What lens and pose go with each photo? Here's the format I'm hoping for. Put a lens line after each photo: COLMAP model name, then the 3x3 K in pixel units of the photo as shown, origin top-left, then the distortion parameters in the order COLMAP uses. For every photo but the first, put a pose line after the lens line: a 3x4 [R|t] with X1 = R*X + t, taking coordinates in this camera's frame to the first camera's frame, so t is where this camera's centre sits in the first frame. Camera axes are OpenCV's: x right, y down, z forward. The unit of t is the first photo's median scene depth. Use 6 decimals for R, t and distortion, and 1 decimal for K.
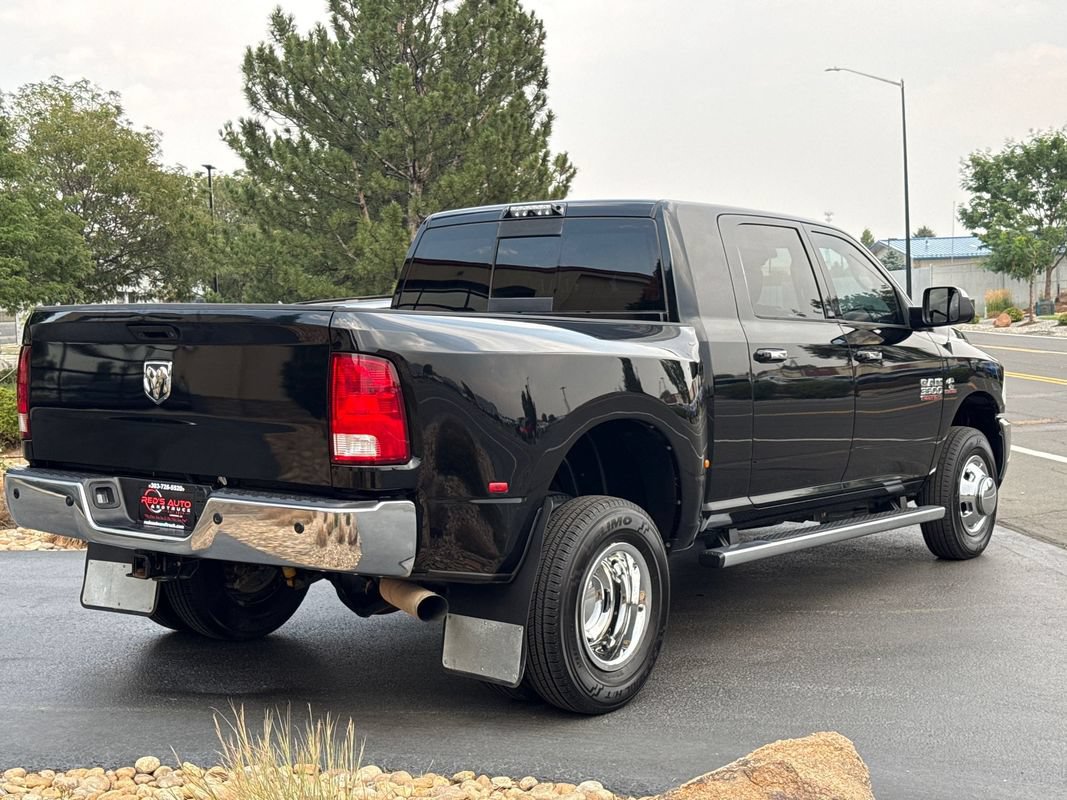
lens RADIAL K [[1468.0, 0, 512.8], [0, 1468.0, 395.4], [0, 0, 1]] dist [0.204229, -0.510154]
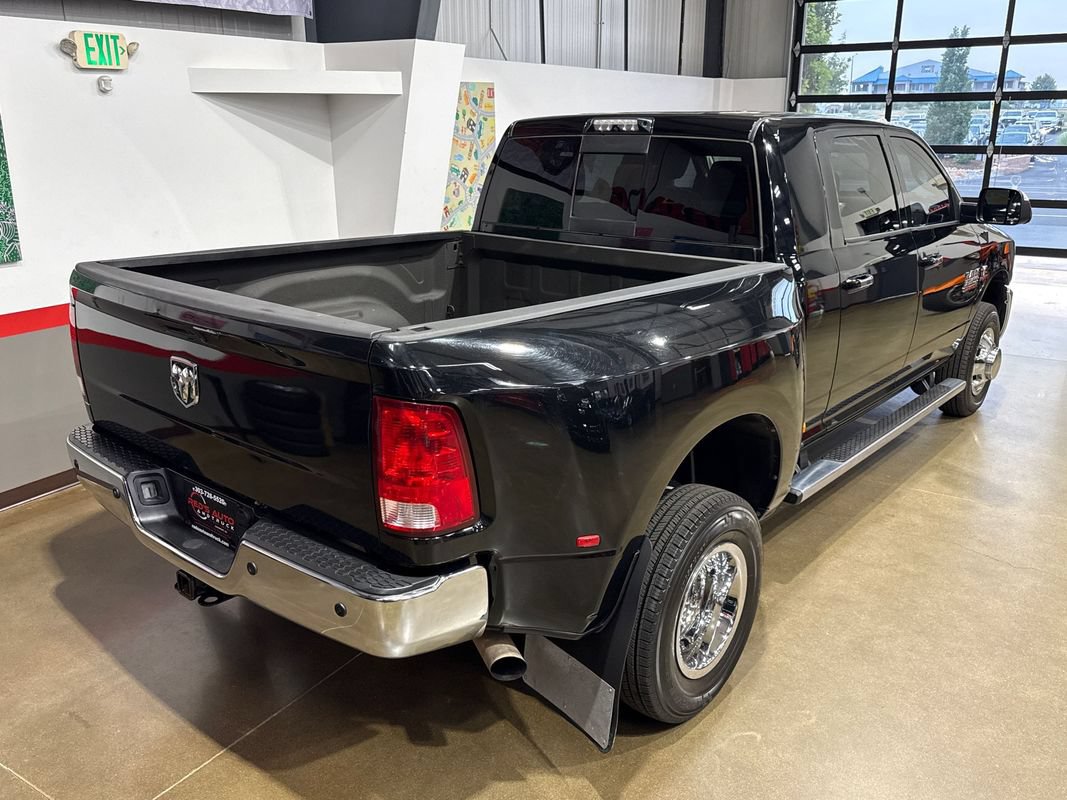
lens RADIAL K [[865.7, 0, 531.1], [0, 865.7, 401.4], [0, 0, 1]] dist [0.070519, -0.006261]
pose [[0.999030, 0.015737, -0.041118, -0.019626], [-0.004756, 0.967047, 0.254555, -0.112132], [0.043769, -0.254112, 0.966184, 0.465100]]
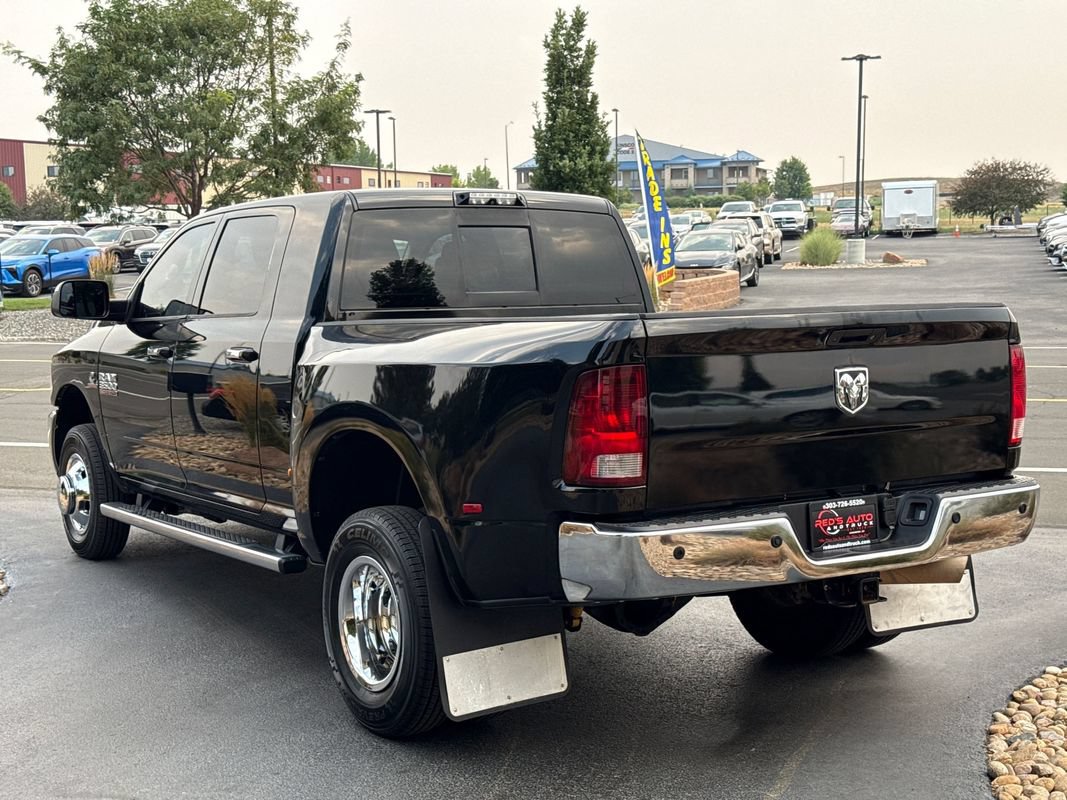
lens RADIAL K [[1466.8, 0, 541.0], [0, 1466.8, 400.3], [0, 0, 1]] dist [0.196759, -0.465422]
pose [[0.316766, -0.078302, 0.945266, -1.033203], [0.058725, 0.996294, 0.062850, -0.063468], [-0.946684, 0.035602, 0.320190, 0.788334]]
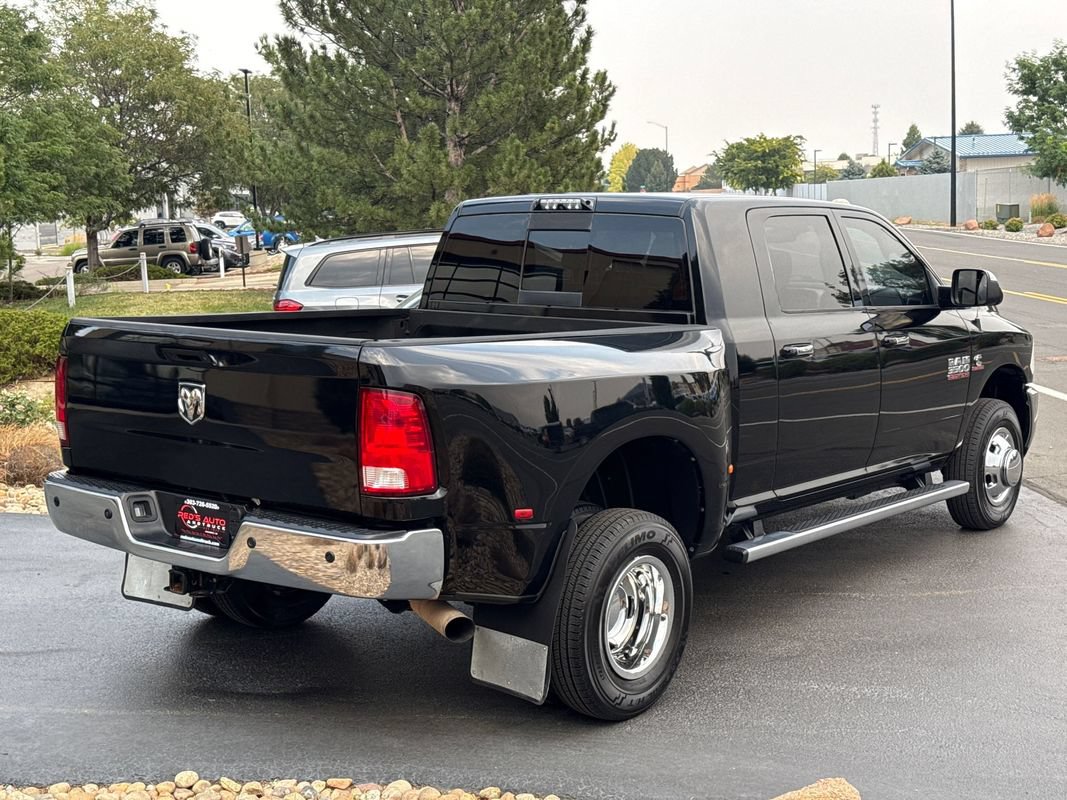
lens RADIAL K [[1466.8, 0, 541.0], [0, 1466.8, 400.3], [0, 0, 1]] dist [0.196759, -0.465422]
pose [[0.999961, 0.002838, -0.008402, 0.008882], [-0.002216, 0.997316, 0.073183, -0.076502], [0.008587, -0.073161, 0.997283, -0.014351]]
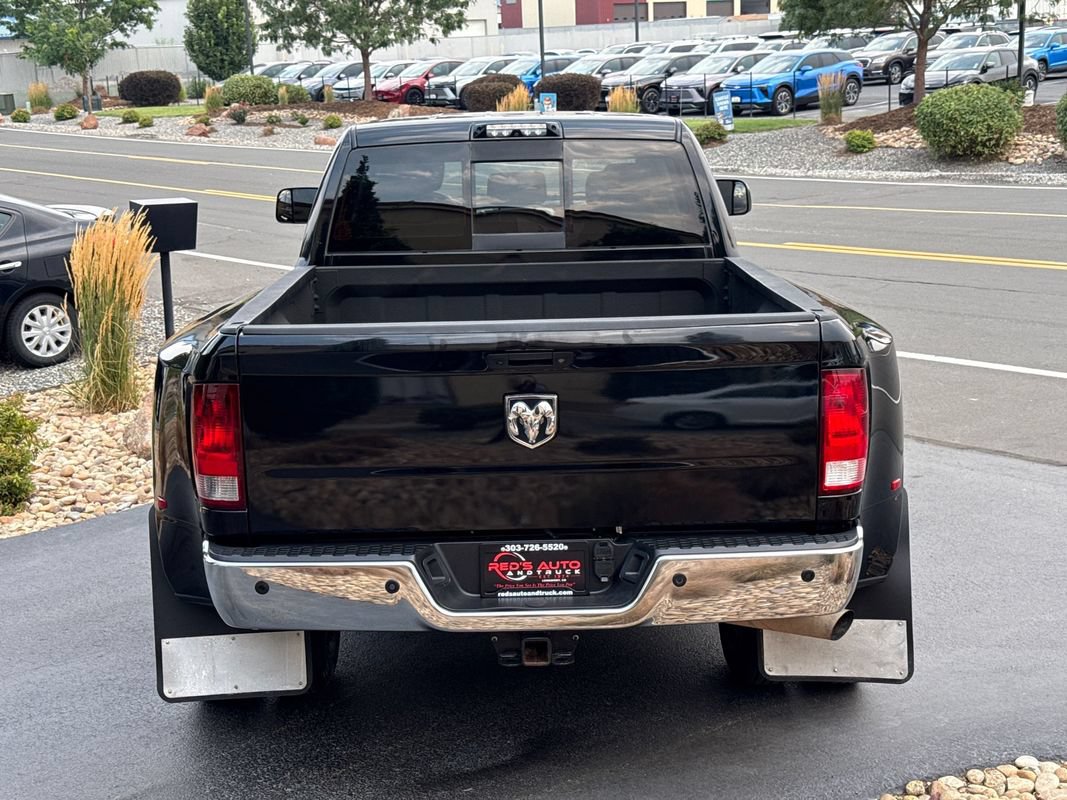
lens RADIAL K [[1478.9, 0, 536.0], [0, 1478.9, 430.3], [0, 0, 1]] dist [0.175772, -0.472772]
pose [[0.775123, -0.154411, 0.612651, -0.635926], [0.051813, 0.981945, 0.181933, -0.129674], [-0.629682, -0.109277, 0.769129, 0.351682]]
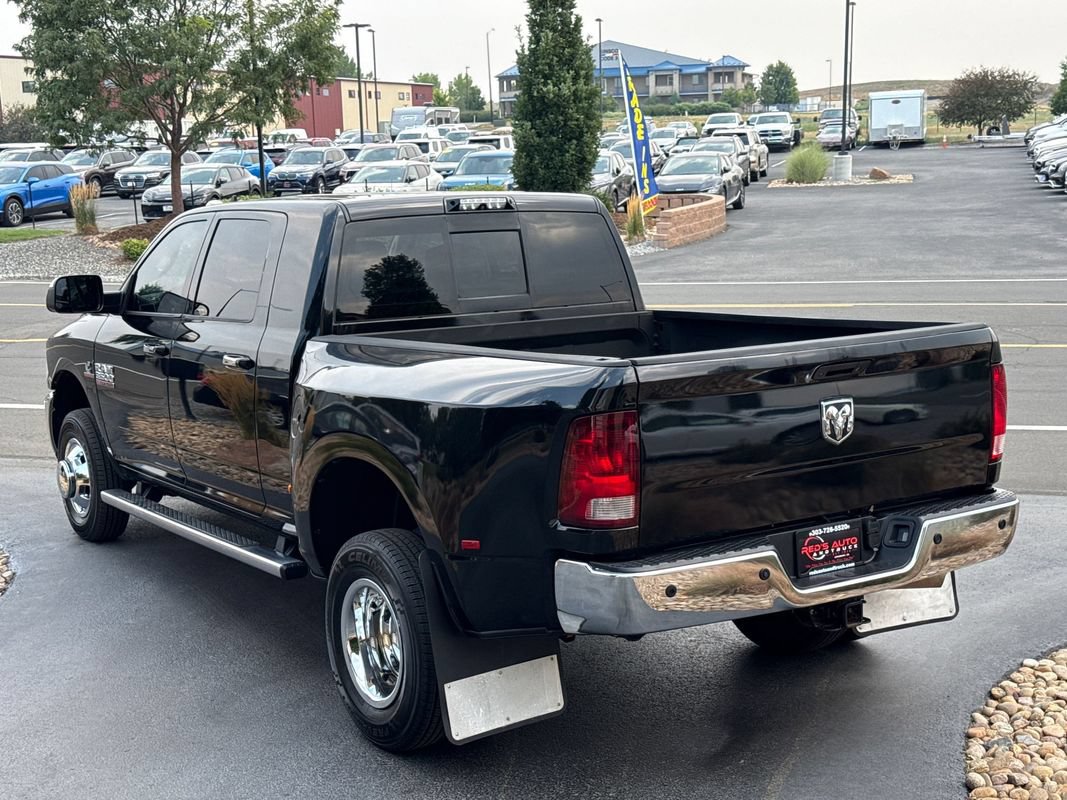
lens RADIAL K [[1465.4, 0, 533.8], [0, 1465.4, 416.1], [0, 0, 1]] dist [0.207647, -0.515625]
pose [[0.310919, -0.148721, 0.938729, -1.047696], [0.069577, 0.988593, 0.133576, -0.134241], [-0.947886, 0.023783, 0.317720, 0.783838]]
